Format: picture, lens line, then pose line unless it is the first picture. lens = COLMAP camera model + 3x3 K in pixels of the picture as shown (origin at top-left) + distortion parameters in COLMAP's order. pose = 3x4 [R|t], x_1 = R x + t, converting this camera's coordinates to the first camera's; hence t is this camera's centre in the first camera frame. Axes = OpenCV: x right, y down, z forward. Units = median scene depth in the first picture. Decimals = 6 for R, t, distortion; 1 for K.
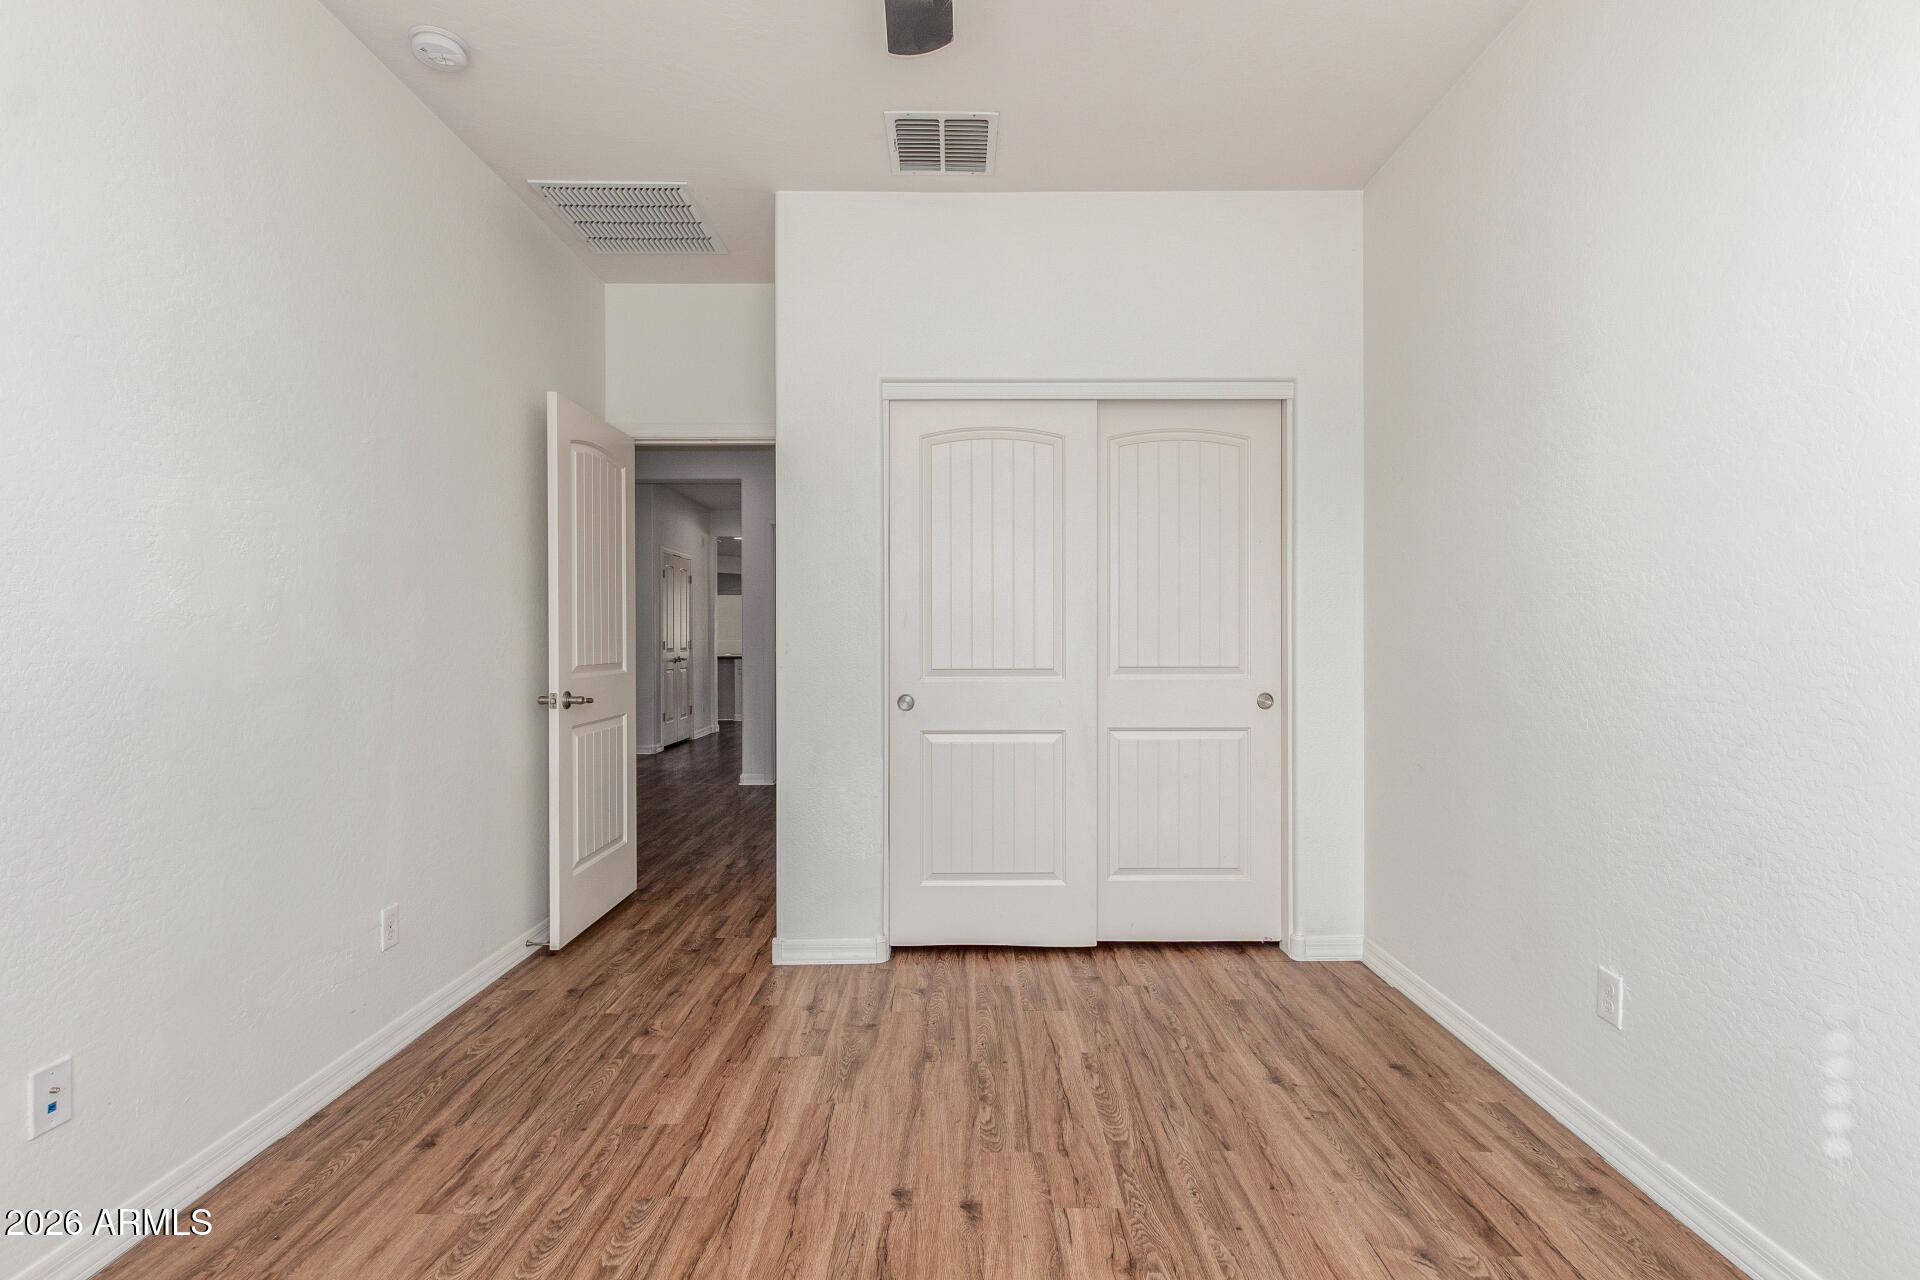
lens RADIAL K [[881.7, 0, 960.0], [0, 881.7, 640.0], [0, 0, 1]] dist [0.008441, -0.000609]
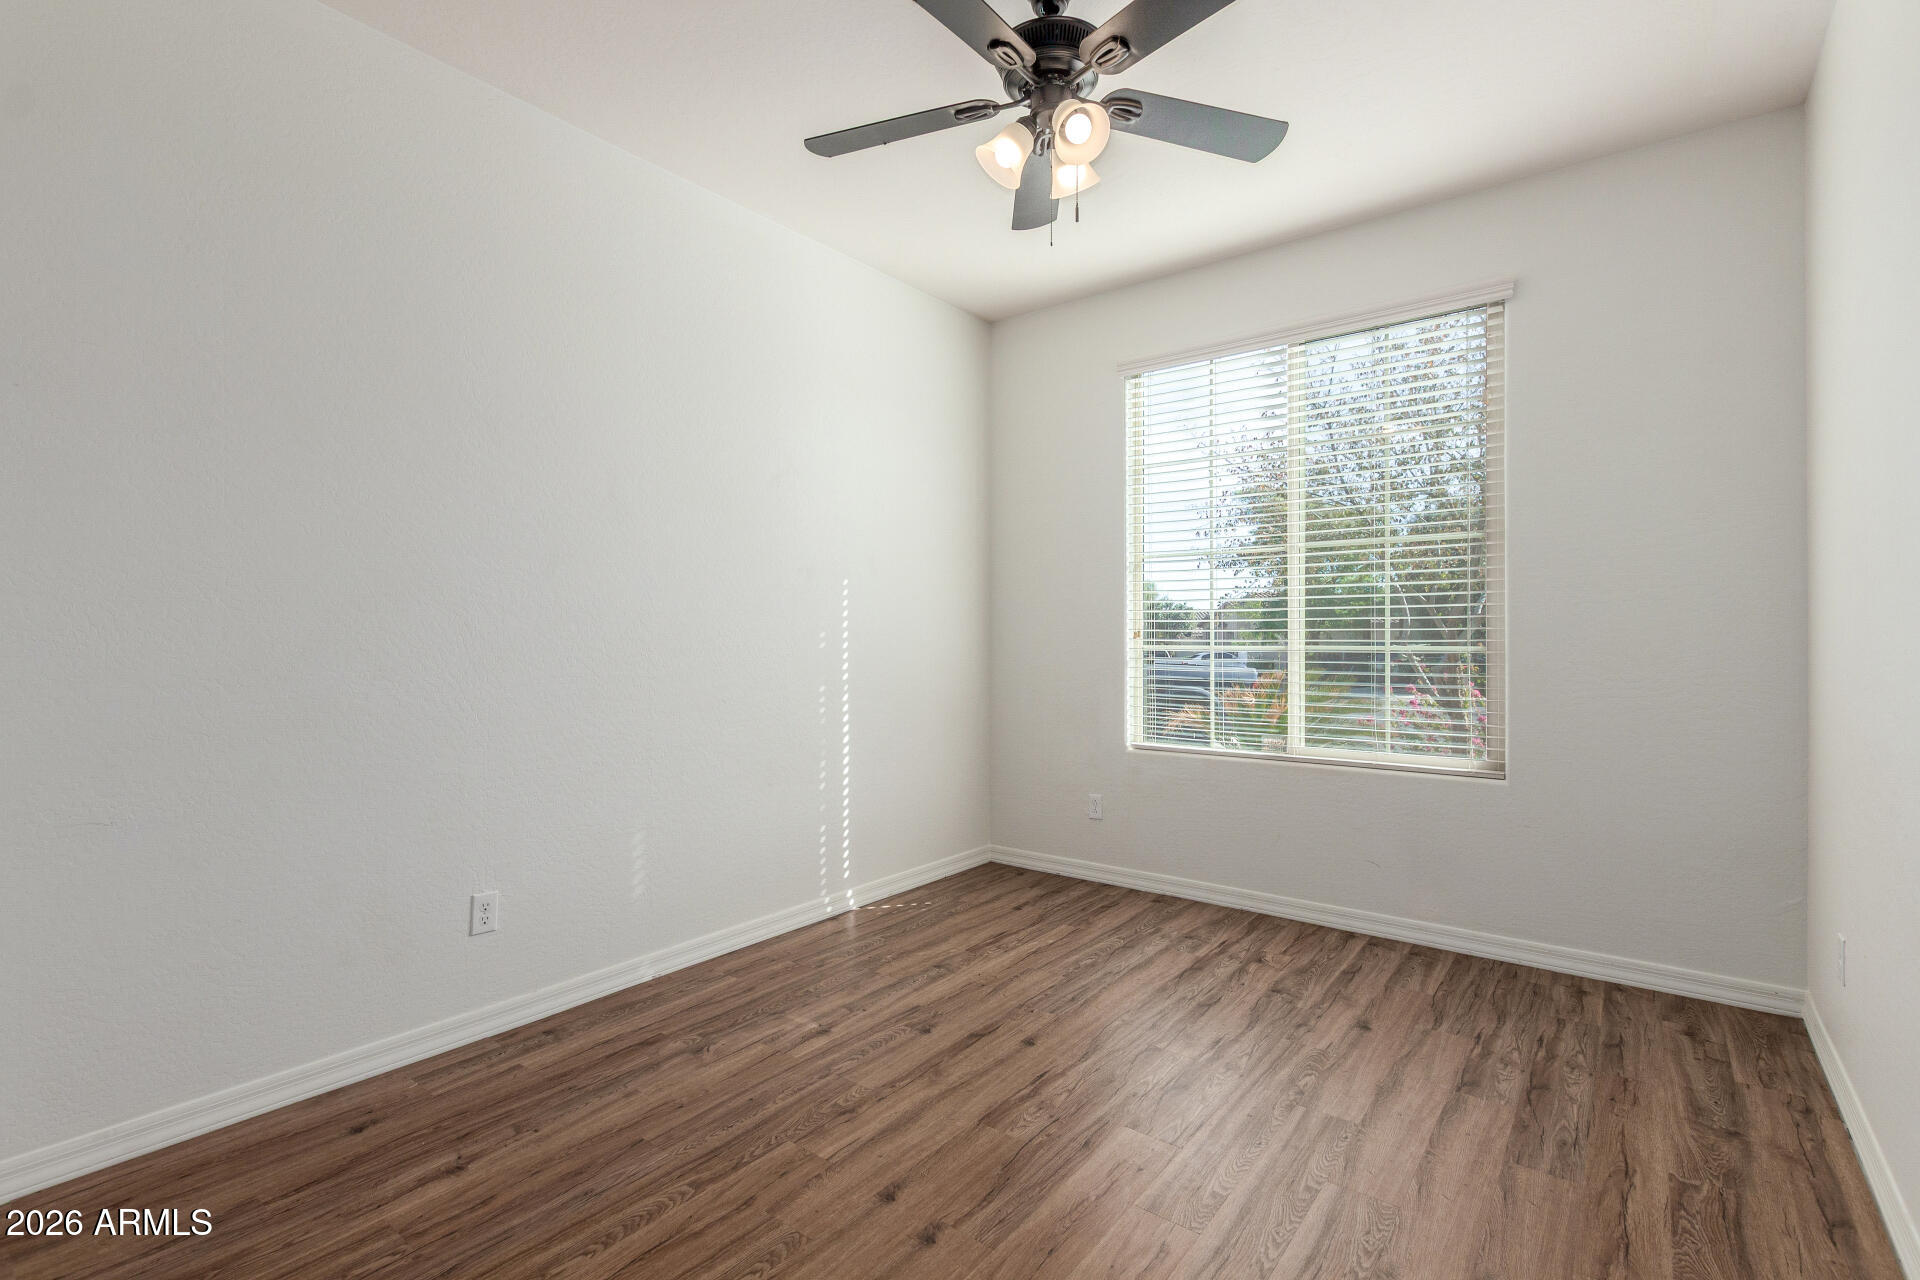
lens RADIAL K [[881.7, 0, 960.0], [0, 881.7, 640.0], [0, 0, 1]] dist [0.008441, -0.000609]
pose [[-0.797627, 0.002133, 0.603147, -0.625230], [0.001236, 0.999997, -0.001903, 0.001752], [-0.603149, -0.000772, -0.797628, 1.643372]]
